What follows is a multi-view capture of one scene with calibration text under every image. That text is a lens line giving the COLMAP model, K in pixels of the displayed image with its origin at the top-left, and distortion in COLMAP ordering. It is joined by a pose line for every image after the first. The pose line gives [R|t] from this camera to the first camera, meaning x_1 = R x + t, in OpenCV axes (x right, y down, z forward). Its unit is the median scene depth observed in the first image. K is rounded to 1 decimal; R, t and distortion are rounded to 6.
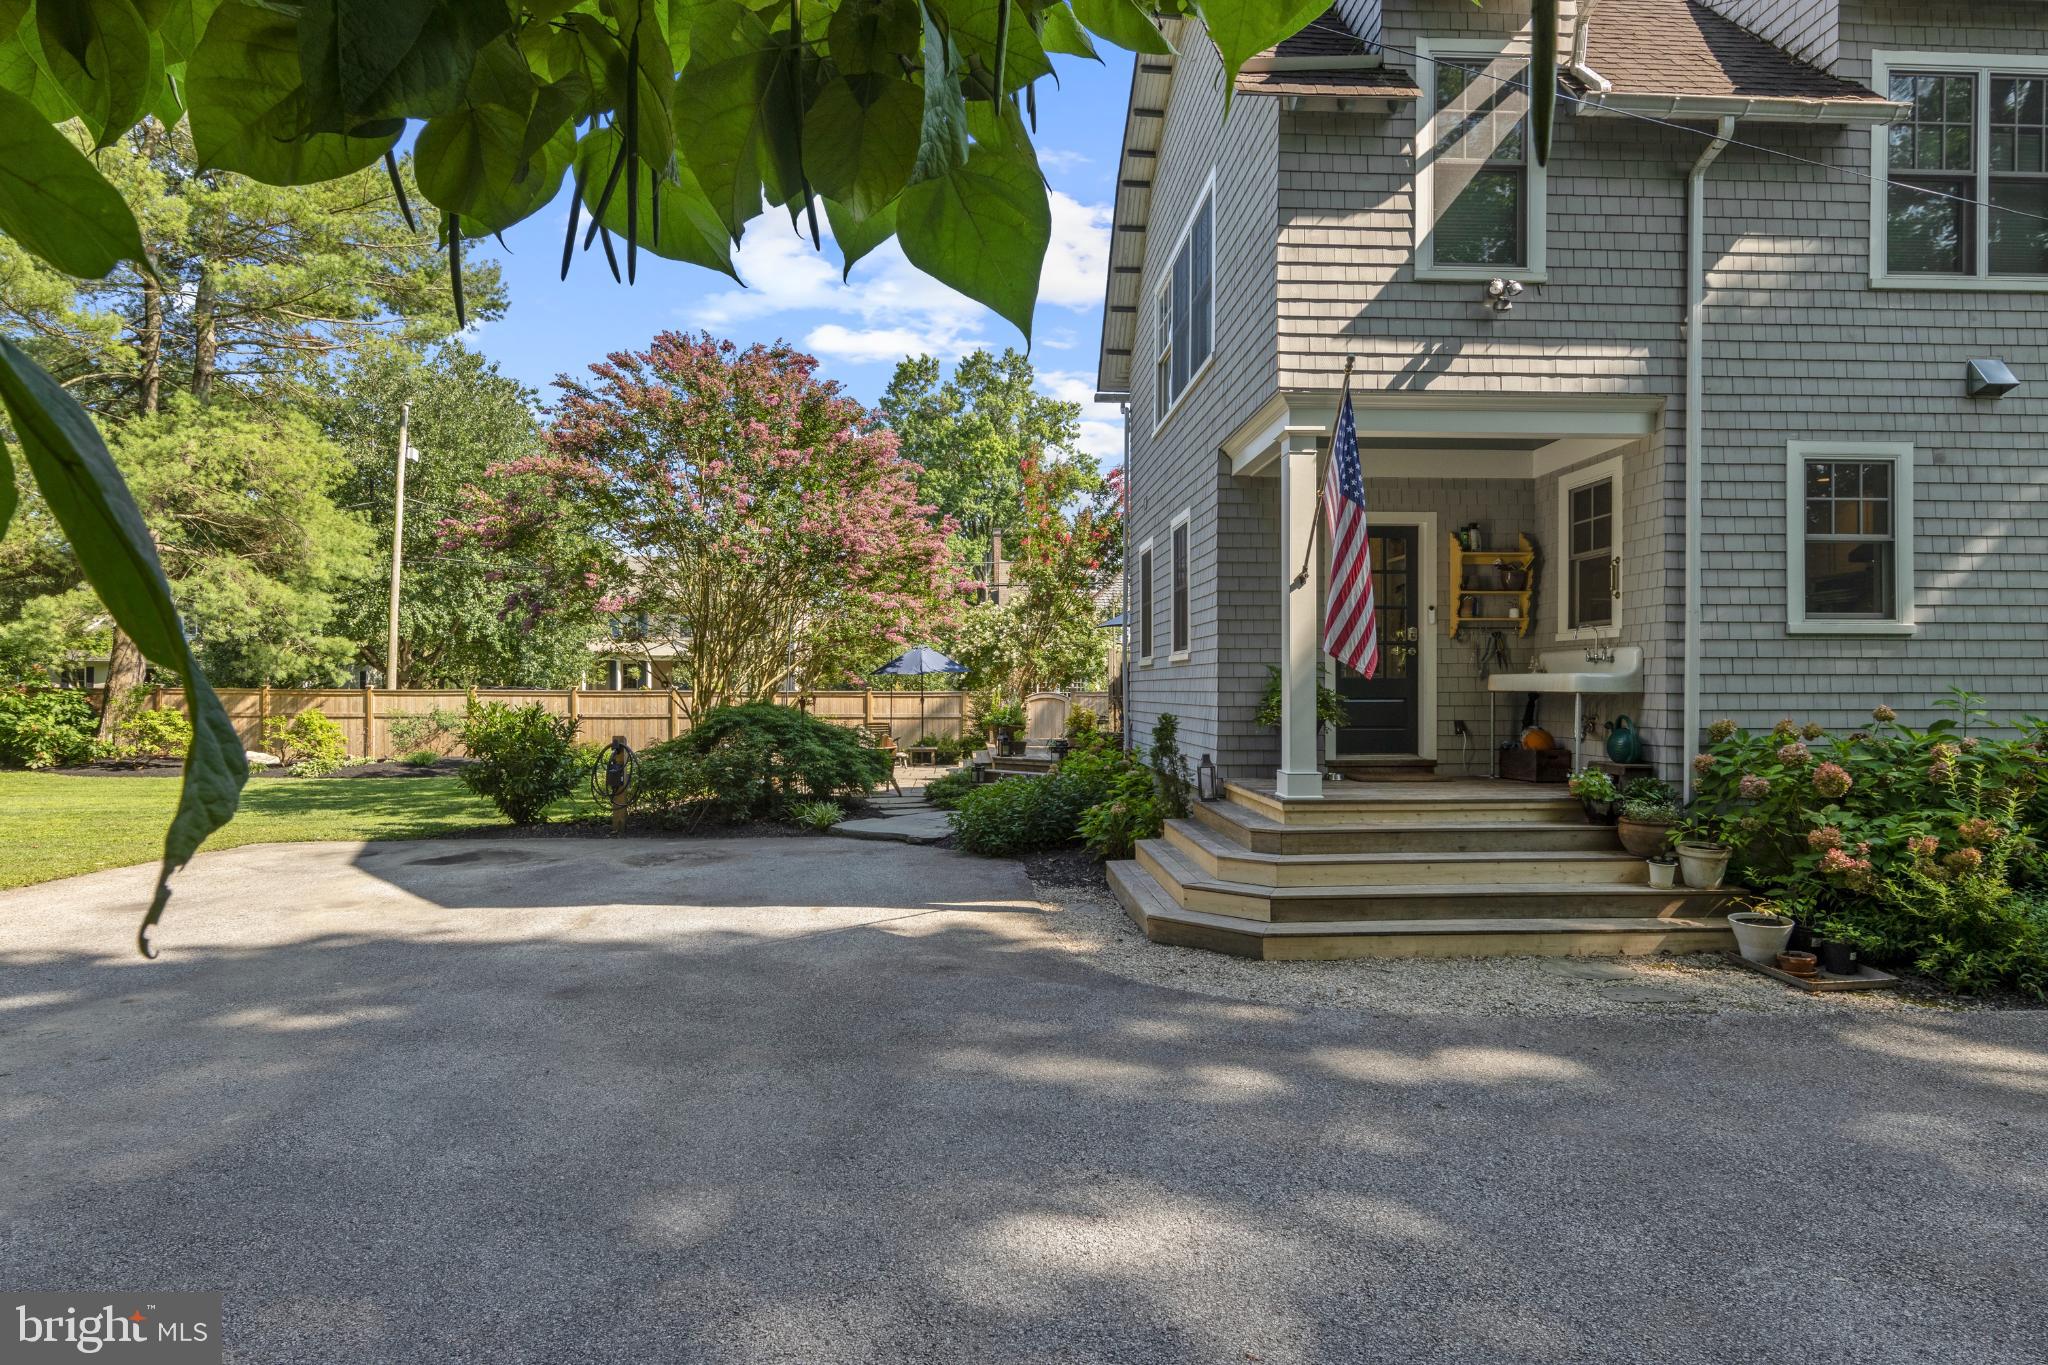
lens RADIAL K [[1044.2, 0, 1026.9], [0, 1044.2, 686.1], [0, 0, 1]] dist [0.016105, -0.003063]
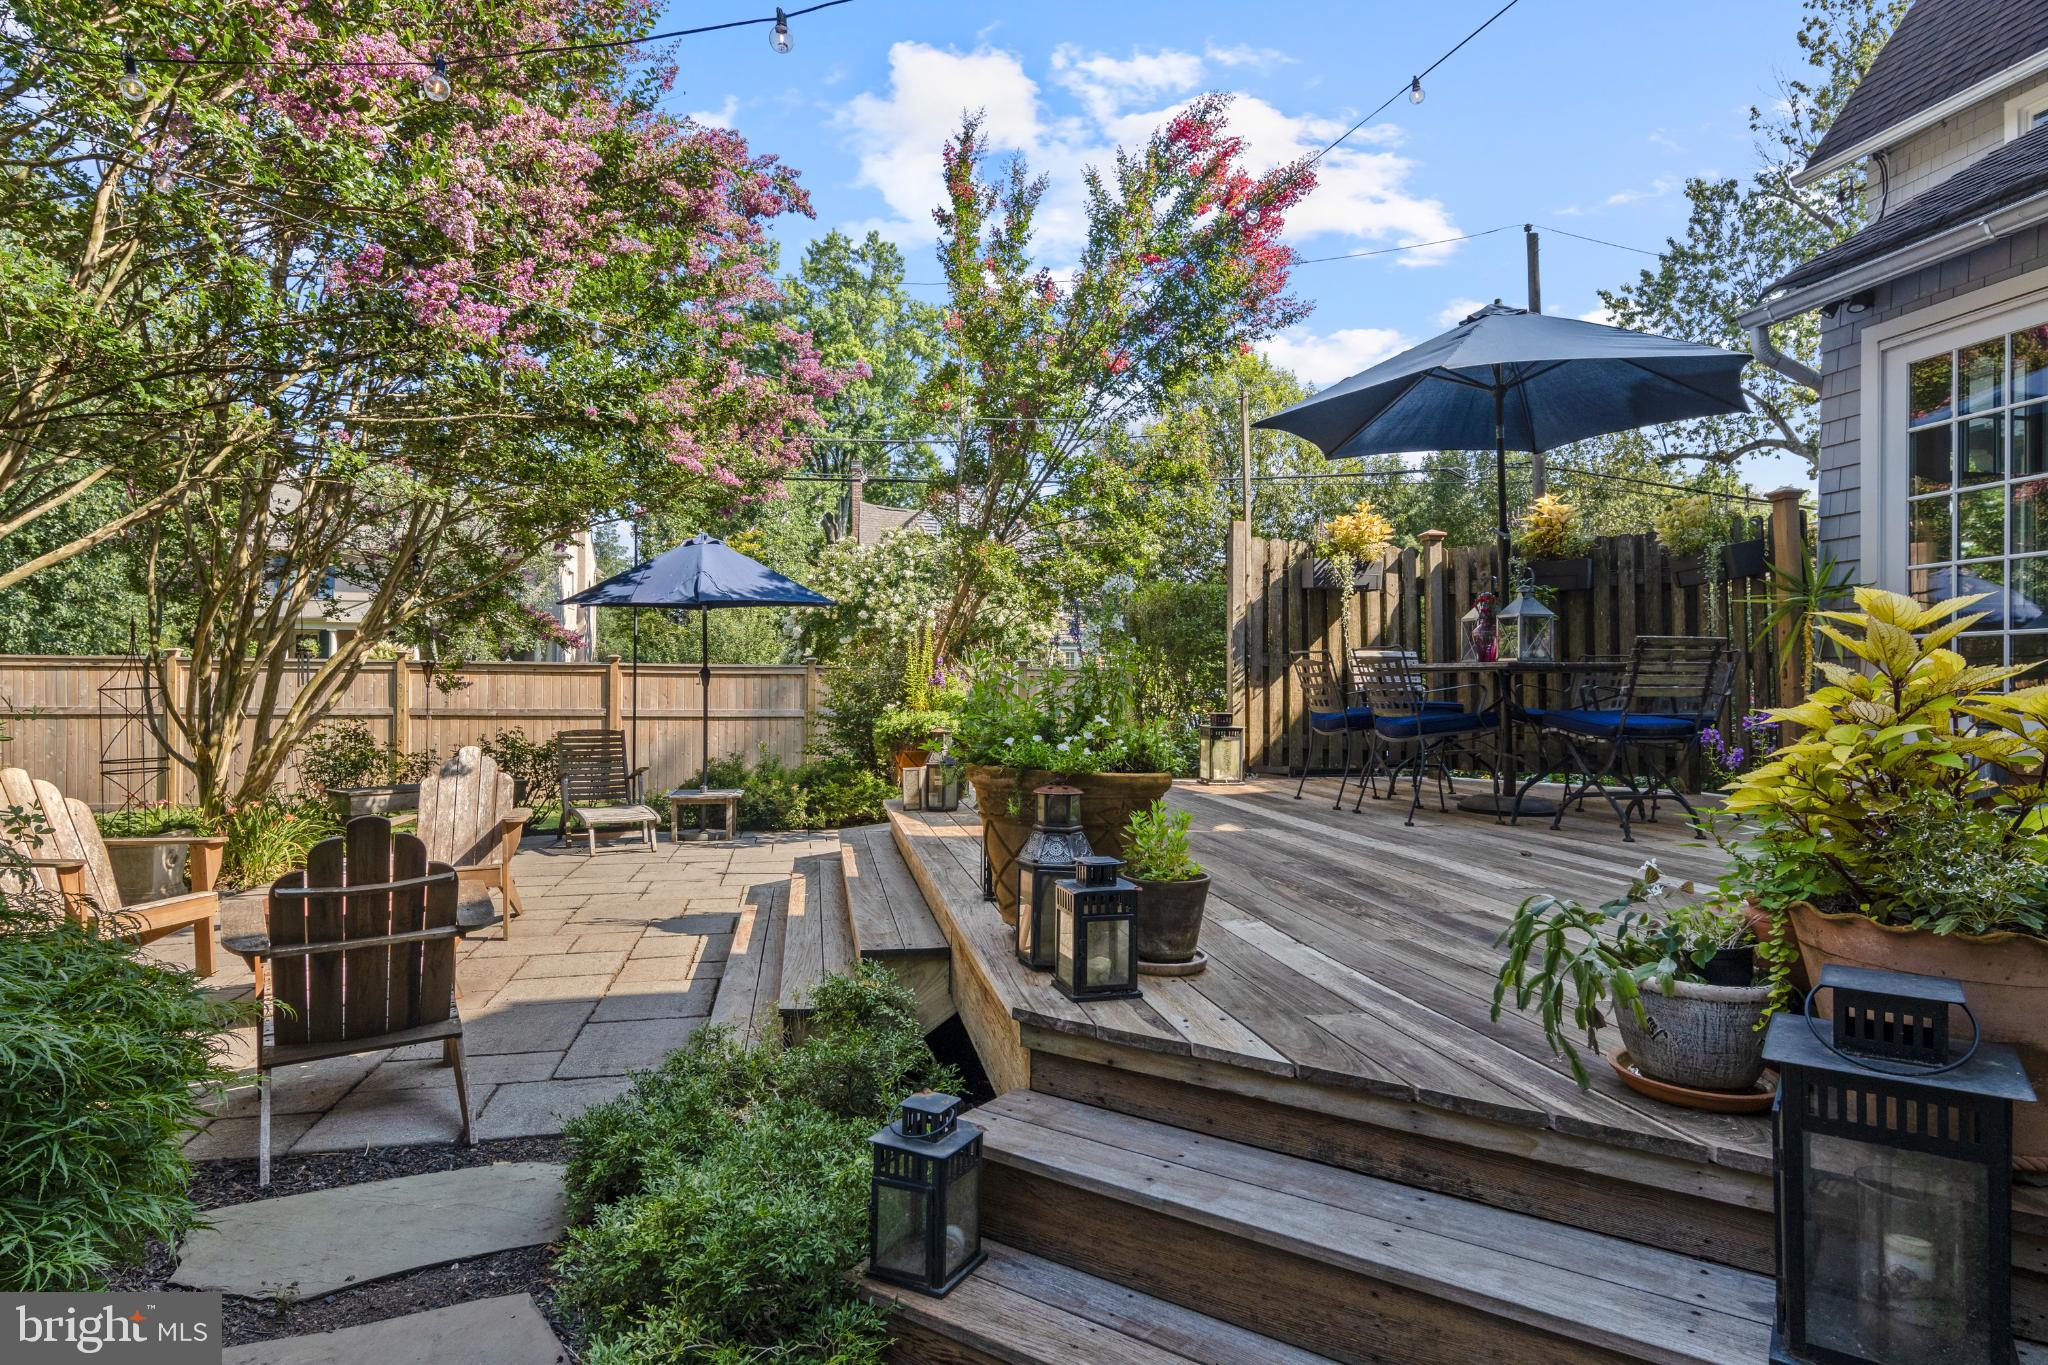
lens RADIAL K [[1123.2, 0, 1023.5], [0, 1123.2, 684.7], [0, 0, 1]] dist [0.000909, -0.000721]
pose [[0.992112, 0.002082, 0.125334, -0.010211], [-0.002440, 0.999993, 0.002701, 0.005150], [-0.125327, -0.002985, 0.992111, 0.177686]]
